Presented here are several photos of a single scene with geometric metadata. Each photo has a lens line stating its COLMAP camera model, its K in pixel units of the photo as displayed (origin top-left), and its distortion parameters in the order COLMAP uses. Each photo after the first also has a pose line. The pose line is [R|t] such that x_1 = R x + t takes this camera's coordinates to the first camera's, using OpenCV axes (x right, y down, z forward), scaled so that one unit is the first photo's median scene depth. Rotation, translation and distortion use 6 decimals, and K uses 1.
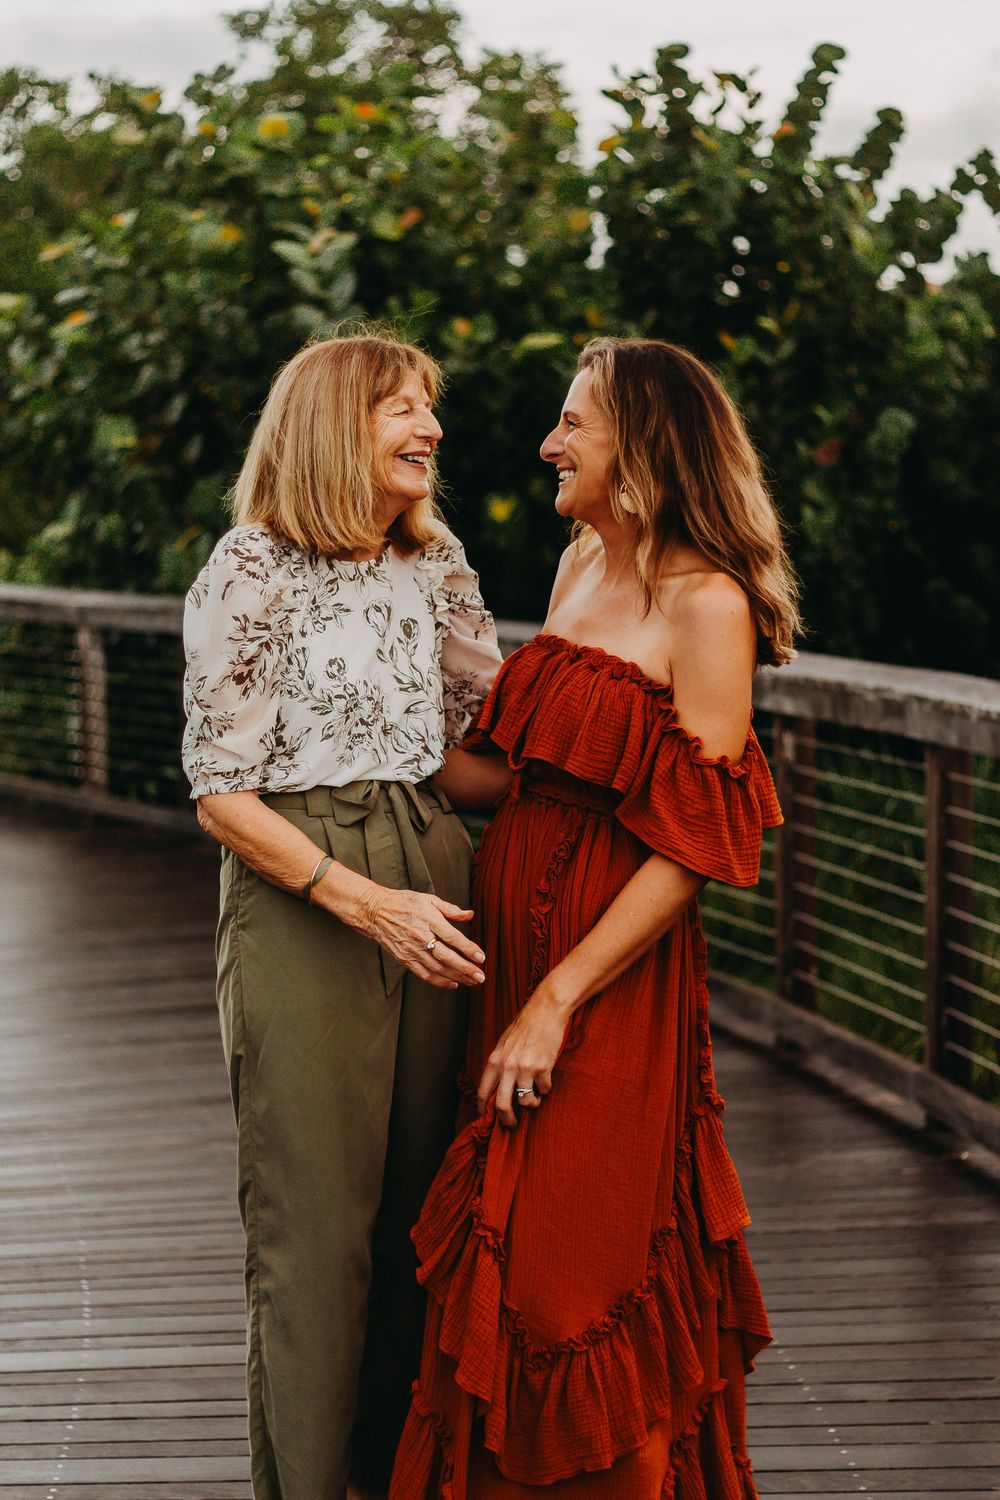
lens RADIAL K [[3396.2, 0, 500.0], [0, 3396.2, 750.0], [0, 0, 1]] dist [-0.014289, -0.203191]
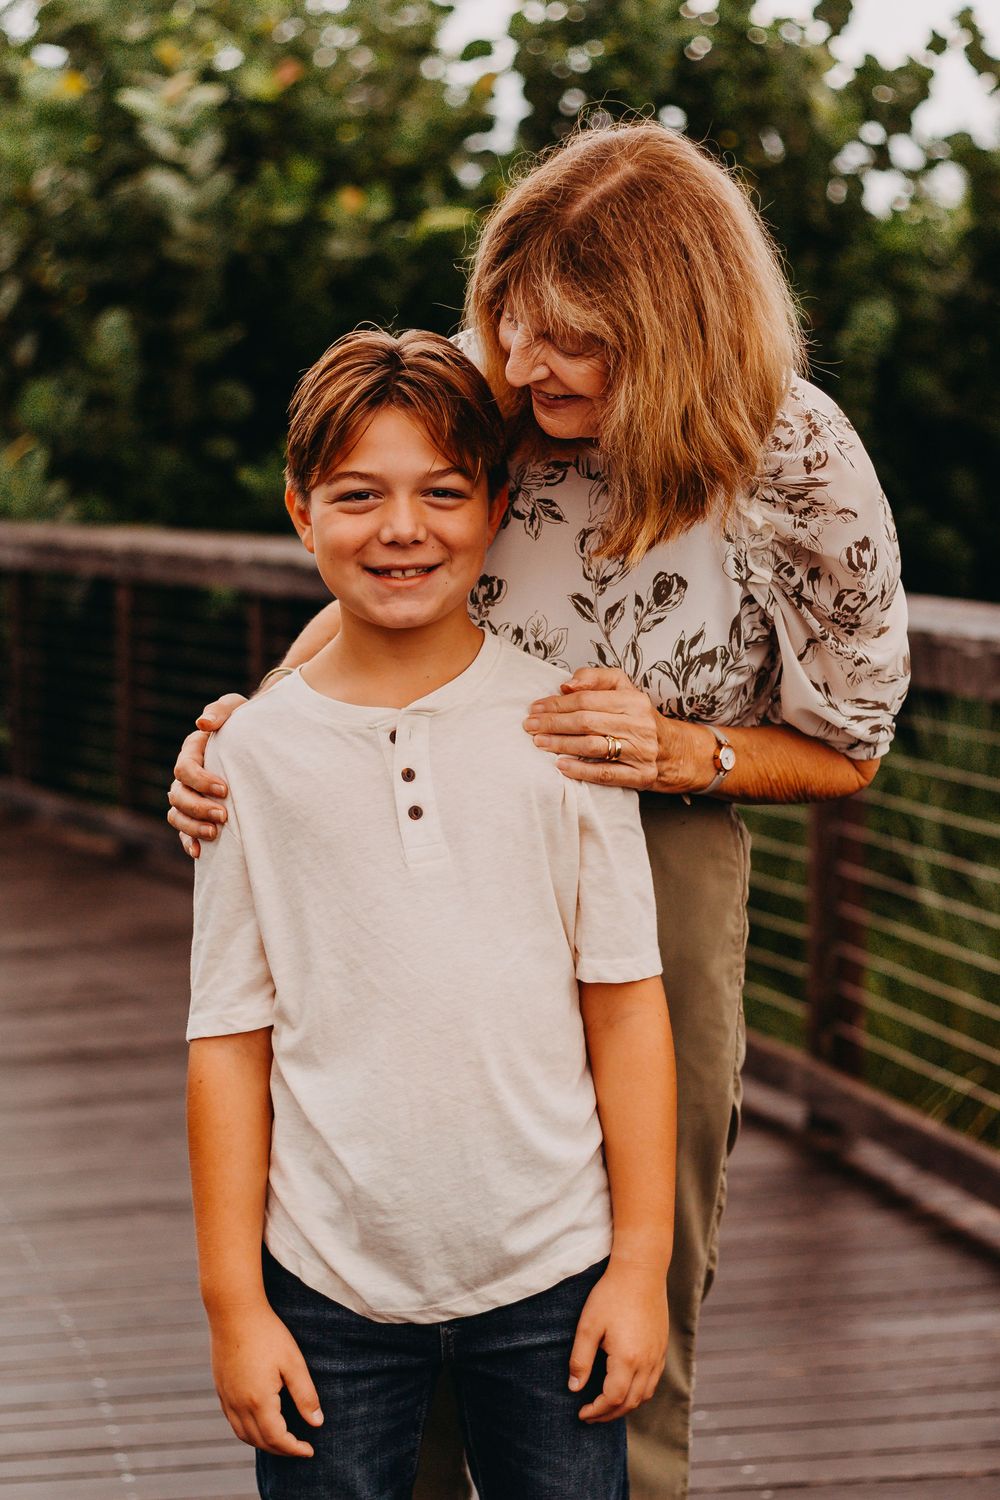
lens RADIAL K [[3461.1, 0, 500.0], [0, 3461.1, 750.0], [0, 0, 1]] dist [-0.106734, -0.240143]
pose [[0.999130, 0.001222, 0.041682, -0.009011], [-0.001849, 0.999886, 0.015001, -0.002823], [-0.041659, -0.015065, 0.999018, 0.142697]]
